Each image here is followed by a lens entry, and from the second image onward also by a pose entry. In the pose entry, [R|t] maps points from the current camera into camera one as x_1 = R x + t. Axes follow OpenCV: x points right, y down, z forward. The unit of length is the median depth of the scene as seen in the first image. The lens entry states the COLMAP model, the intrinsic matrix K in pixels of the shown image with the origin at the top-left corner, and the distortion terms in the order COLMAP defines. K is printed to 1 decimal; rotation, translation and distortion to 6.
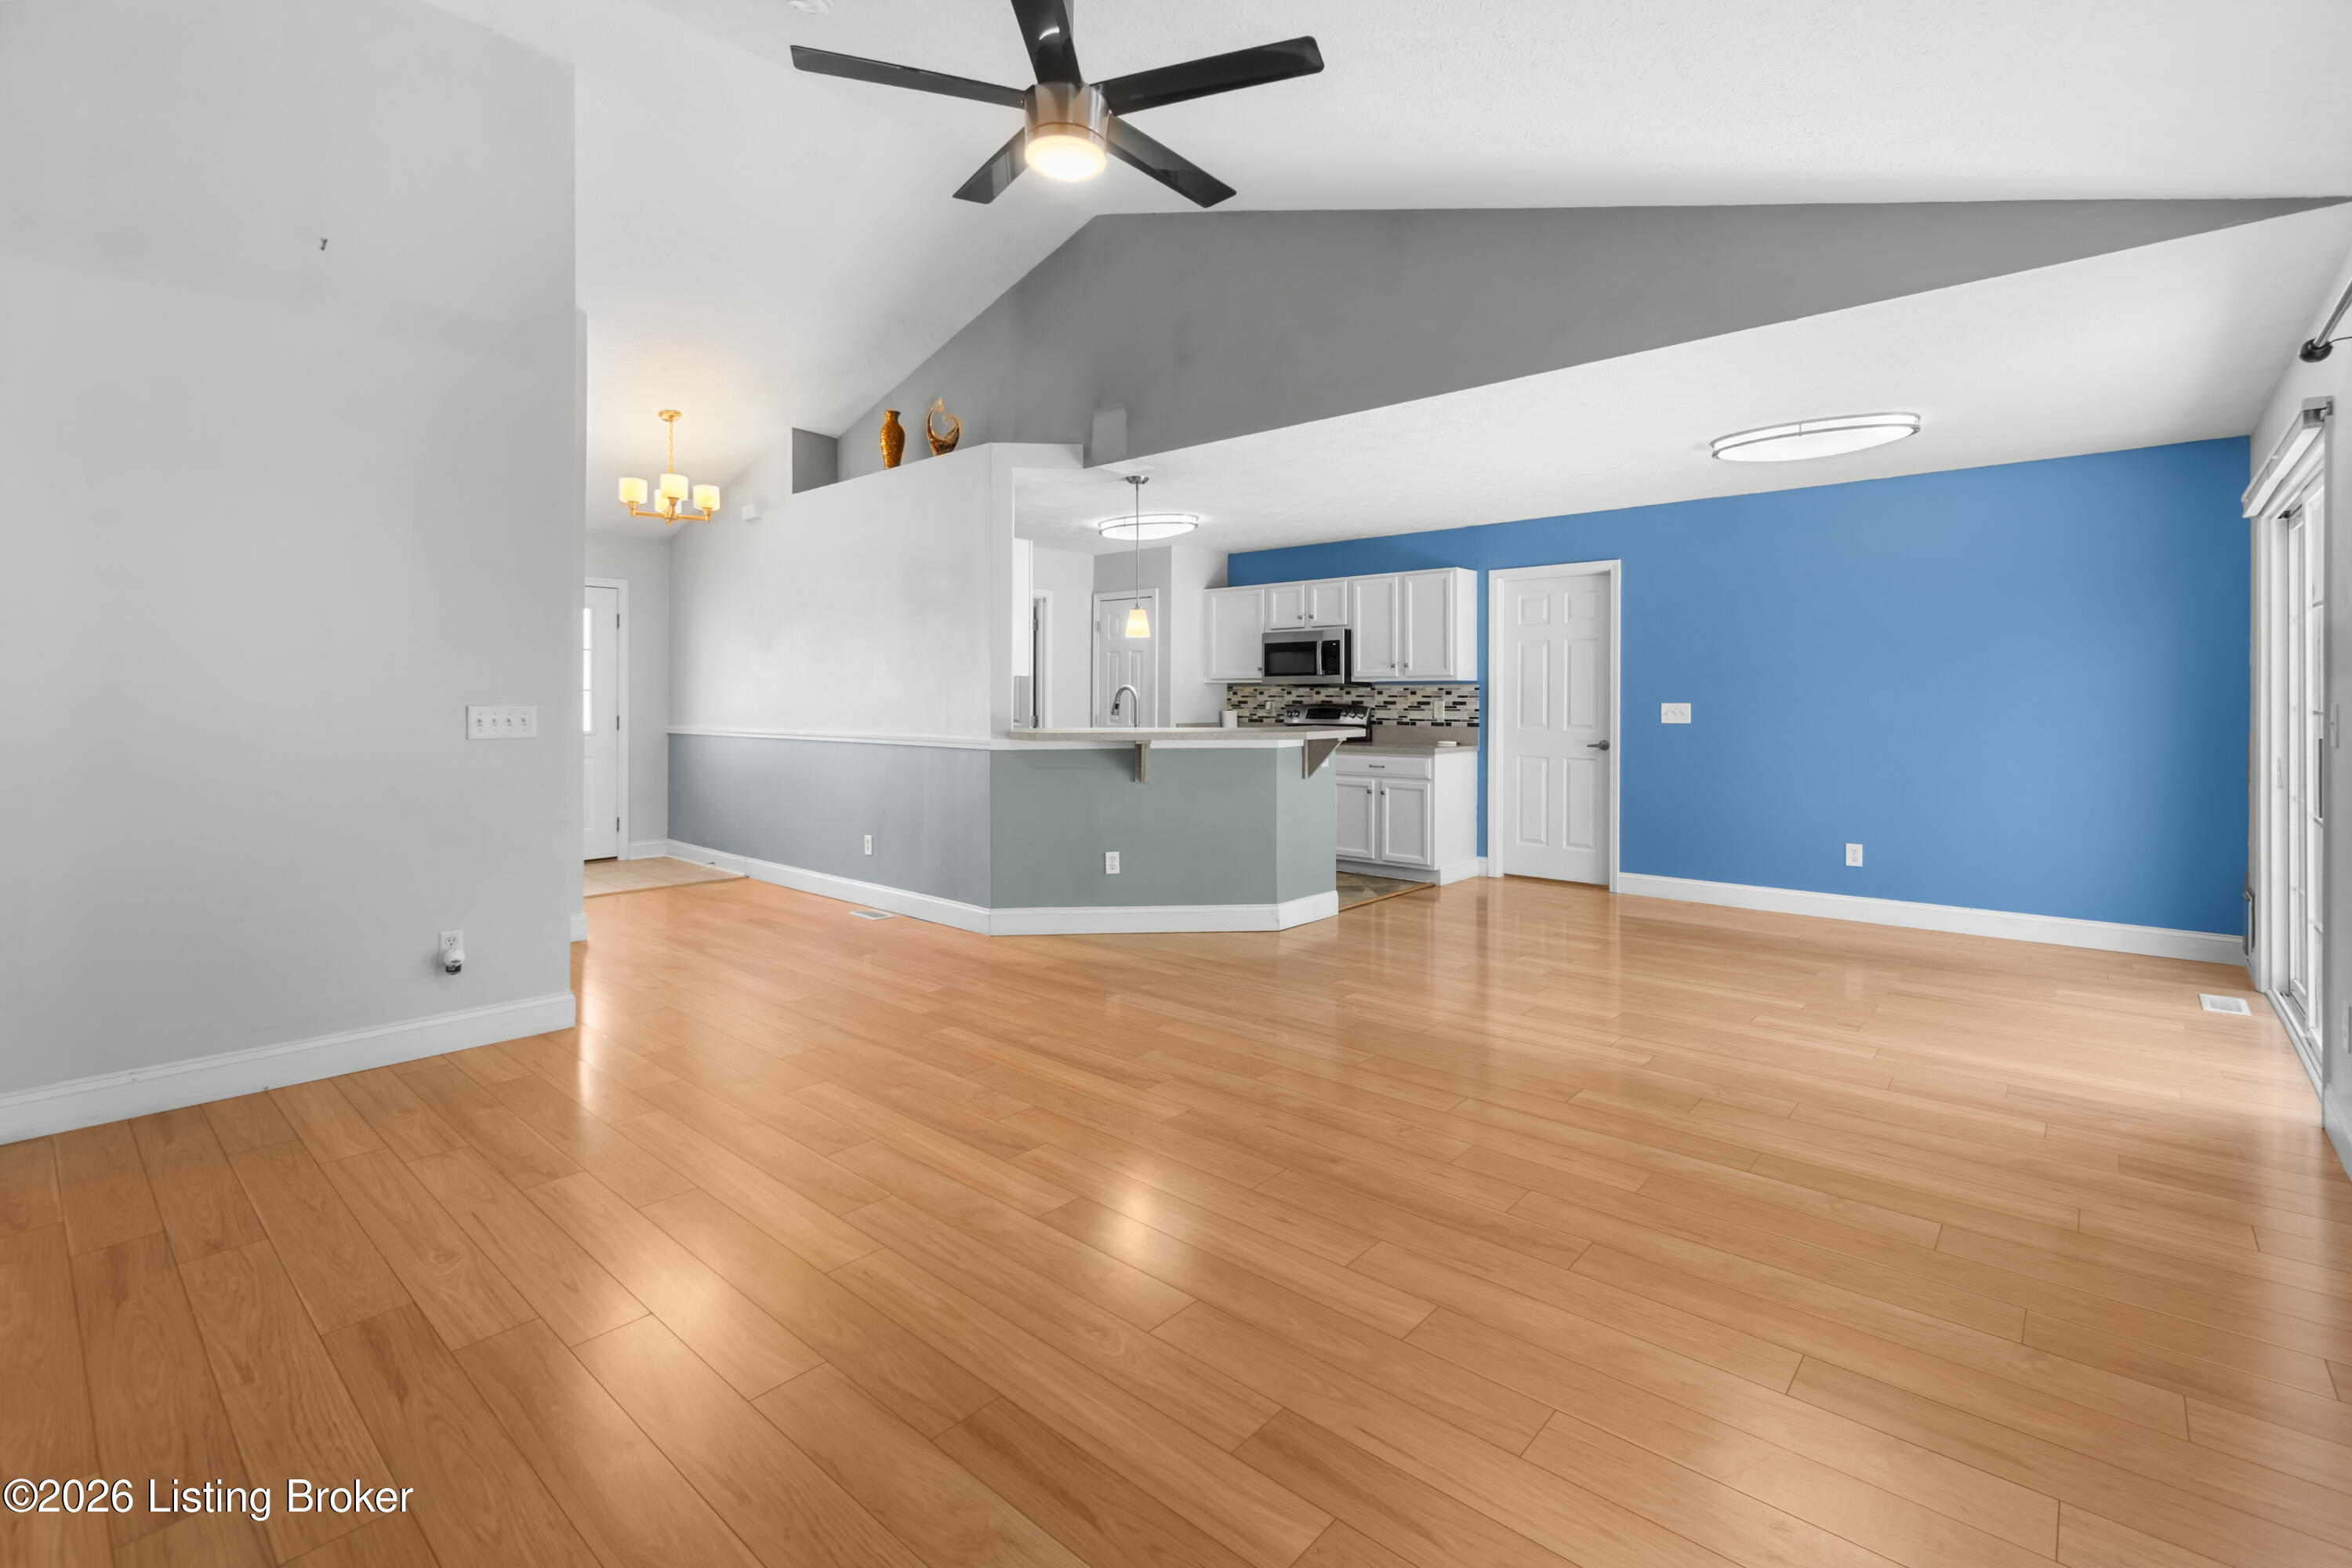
lens RADIAL K [[1029.1, 0, 1176.0], [0, 1029.1, 784.0], [0, 0, 1]] dist [-0.002187, -0.000144]
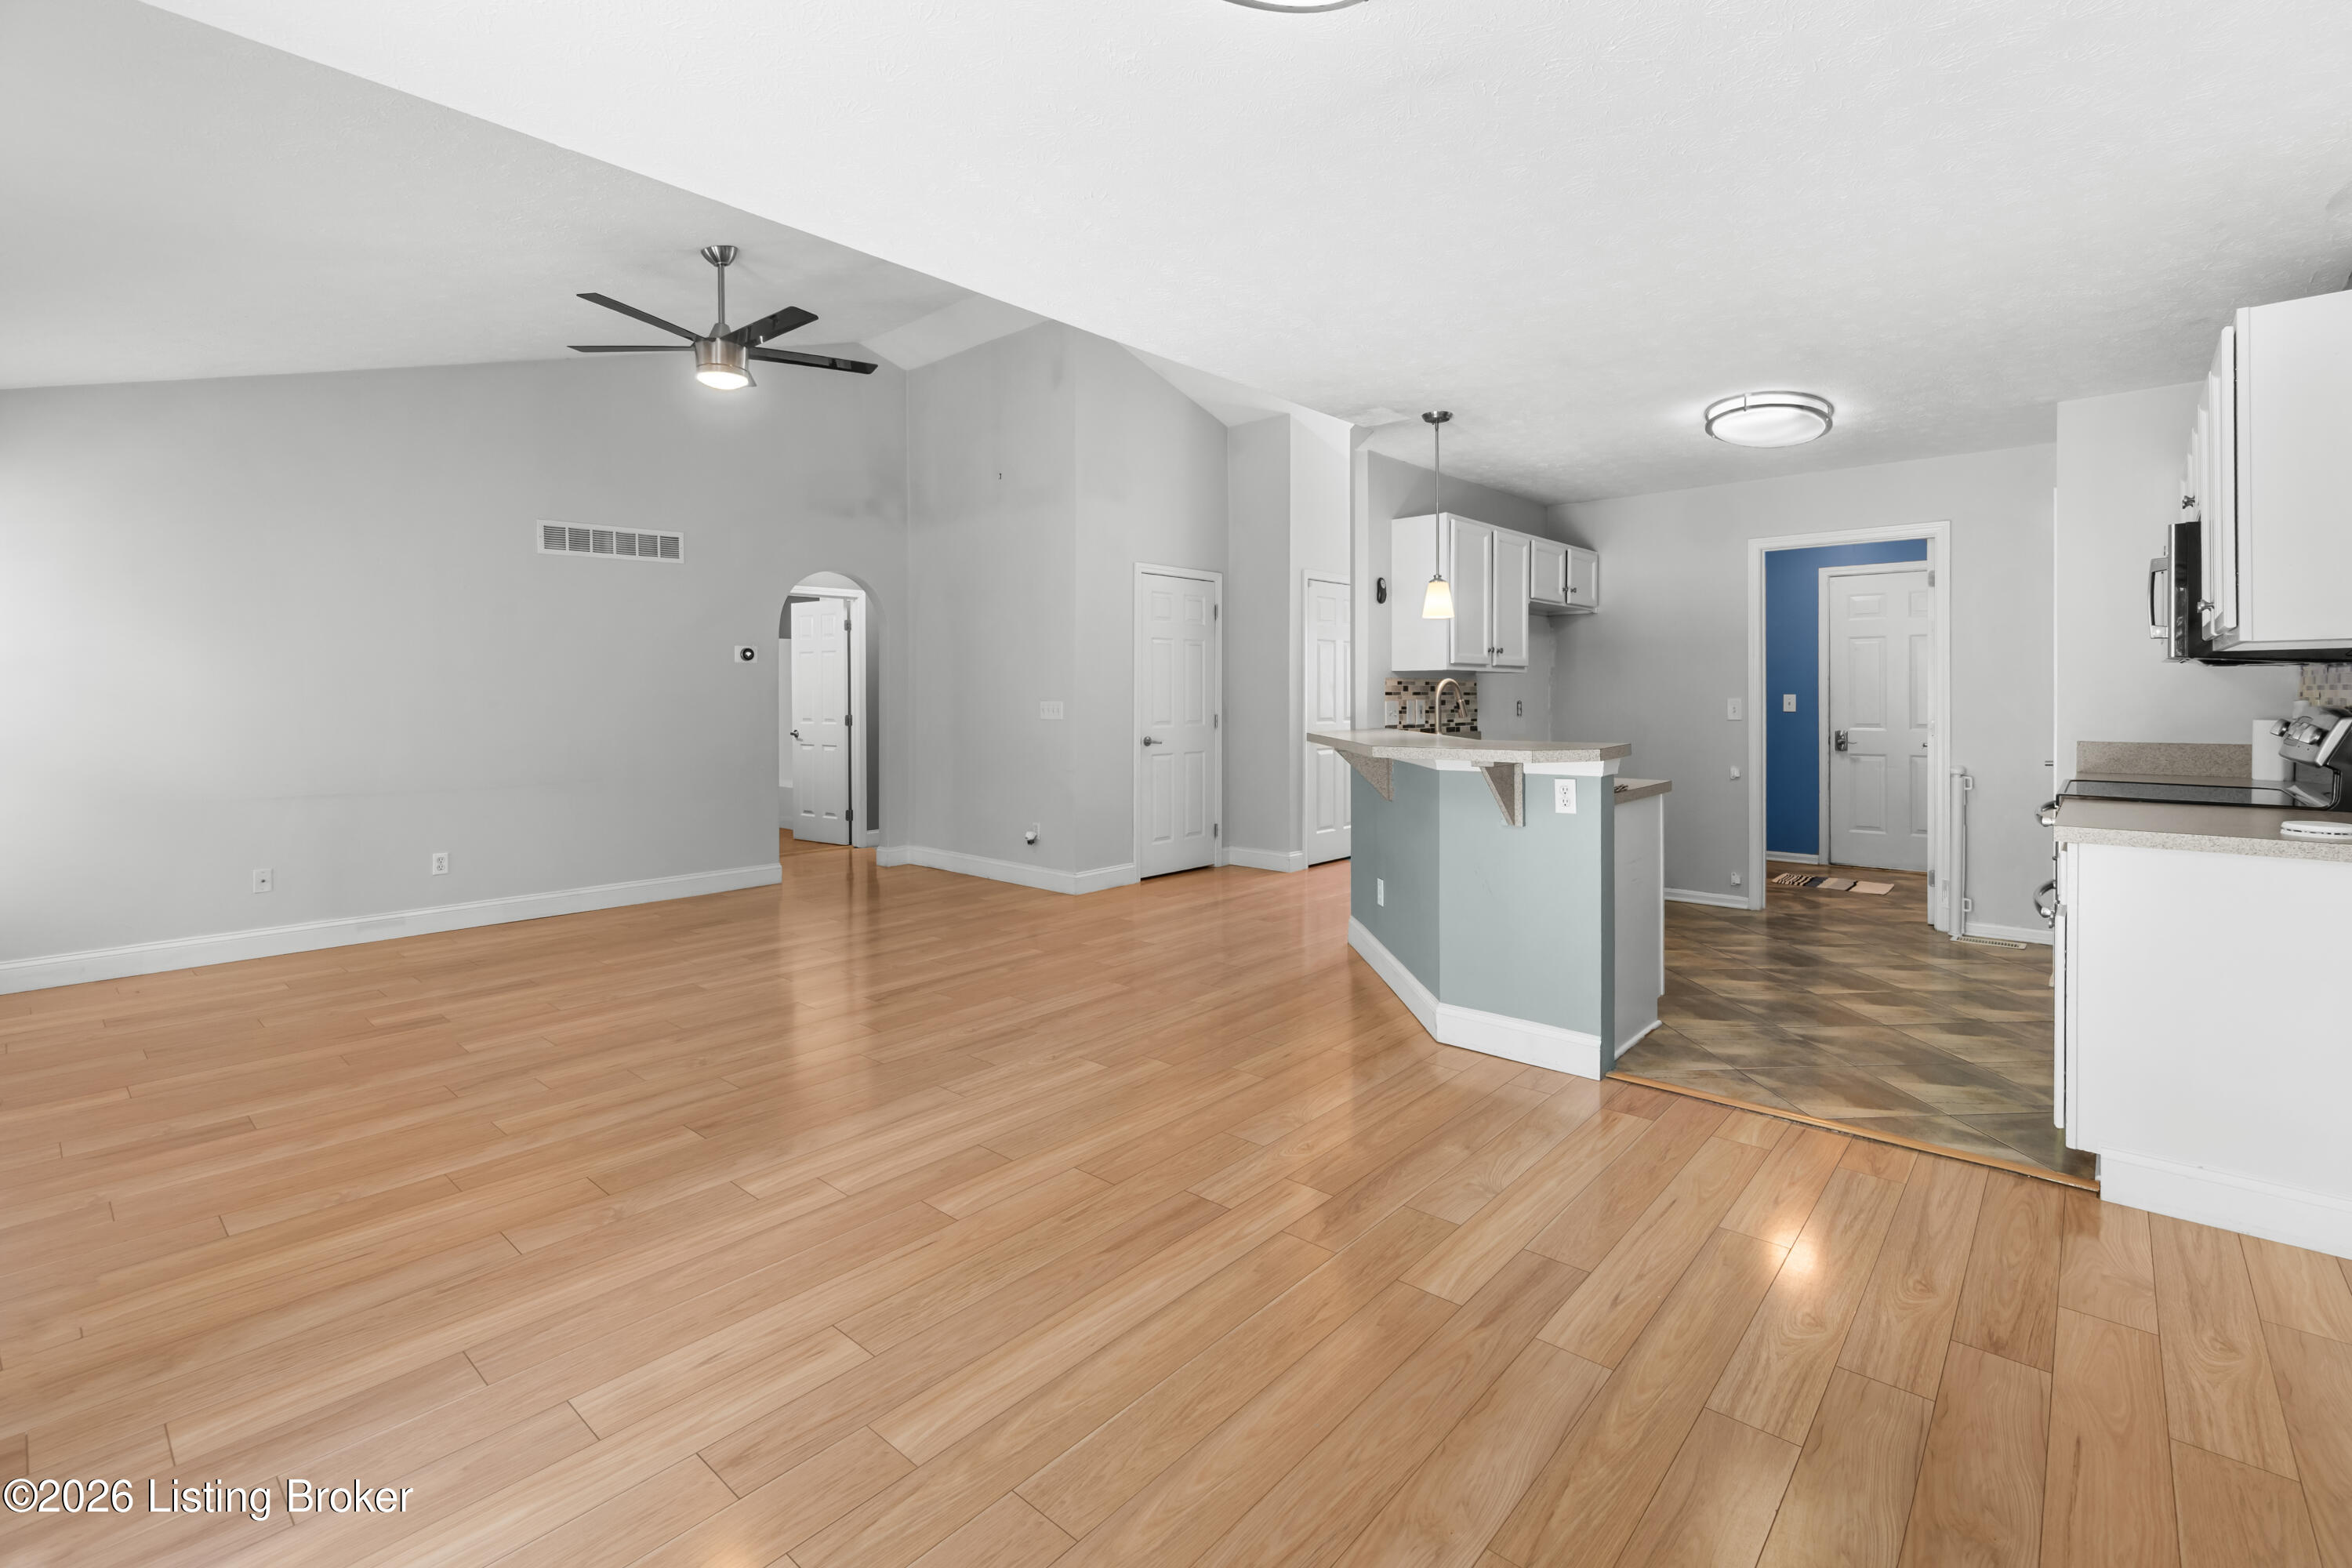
lens RADIAL K [[1040.6, 0, 1224.3], [0, 1040.6, 765.5], [0, 0, 1]] dist [0.001016, 0.000176]
pose [[0.021557, 0.065144, -0.997643, 0.835621], [-0.078427, 0.994910, 0.063271, -0.075696], [0.996687, 0.076879, 0.026556, 0.910732]]
